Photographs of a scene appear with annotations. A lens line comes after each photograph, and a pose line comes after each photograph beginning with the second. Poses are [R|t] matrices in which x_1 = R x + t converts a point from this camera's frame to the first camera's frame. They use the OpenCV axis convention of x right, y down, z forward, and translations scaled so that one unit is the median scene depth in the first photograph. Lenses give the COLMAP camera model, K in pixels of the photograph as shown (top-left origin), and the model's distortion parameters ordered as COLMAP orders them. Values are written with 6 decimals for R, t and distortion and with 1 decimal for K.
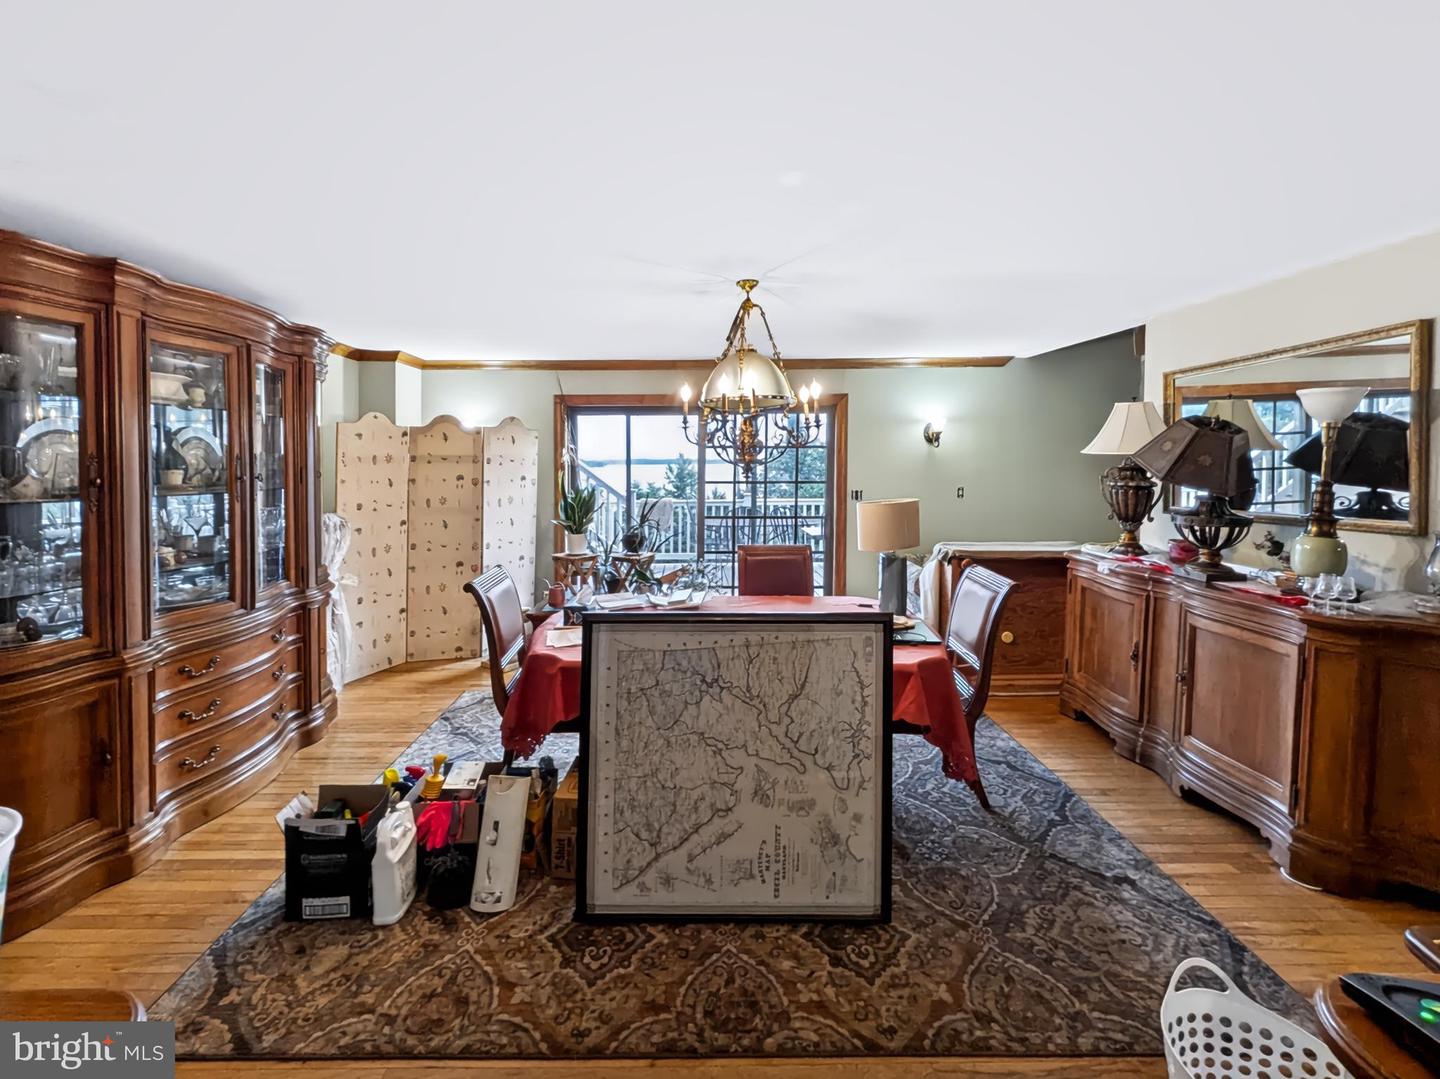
lens RADIAL K [[604.6, 0, 719.9], [0, 604.6, 554.4], [0, 0, 1]] dist [0.001161, 0.000126]
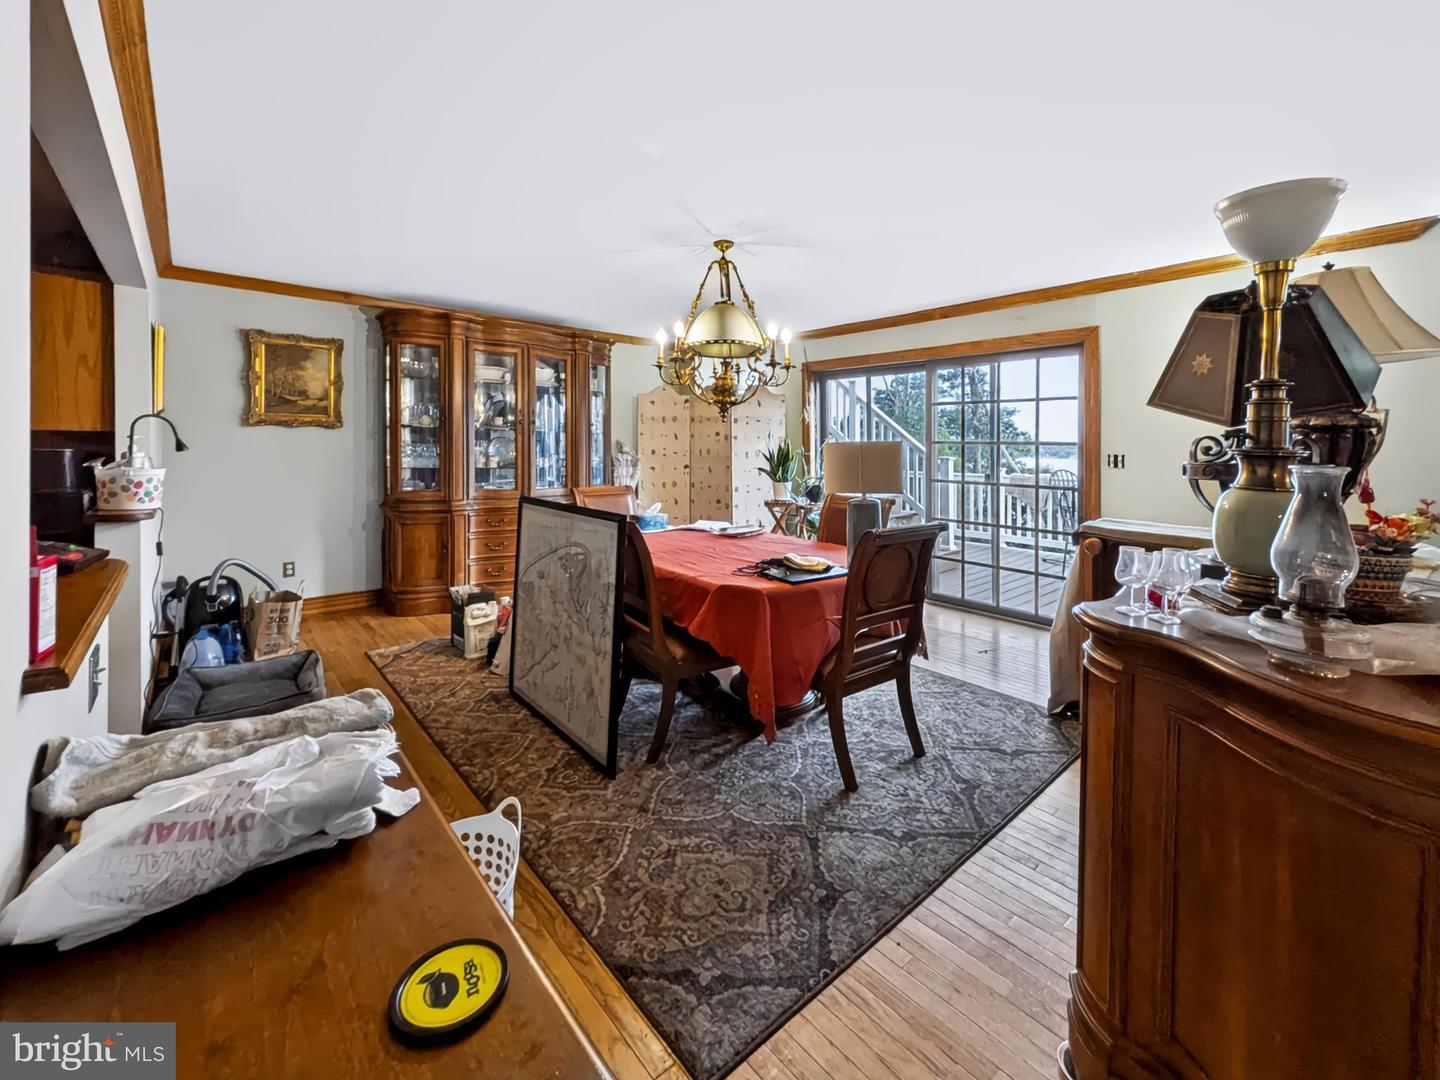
lens RADIAL K [[609.1, 0, 720.0], [0, 609.1, 540.0], [0, 0, 1]] dist [0.000504, 0.000512]
pose [[0.637038, 0.129479, -0.759880, 1.018693], [-0.134619, 0.989330, 0.055719, 0.043193], [0.758986, 0.066799, 0.647671, 0.292078]]
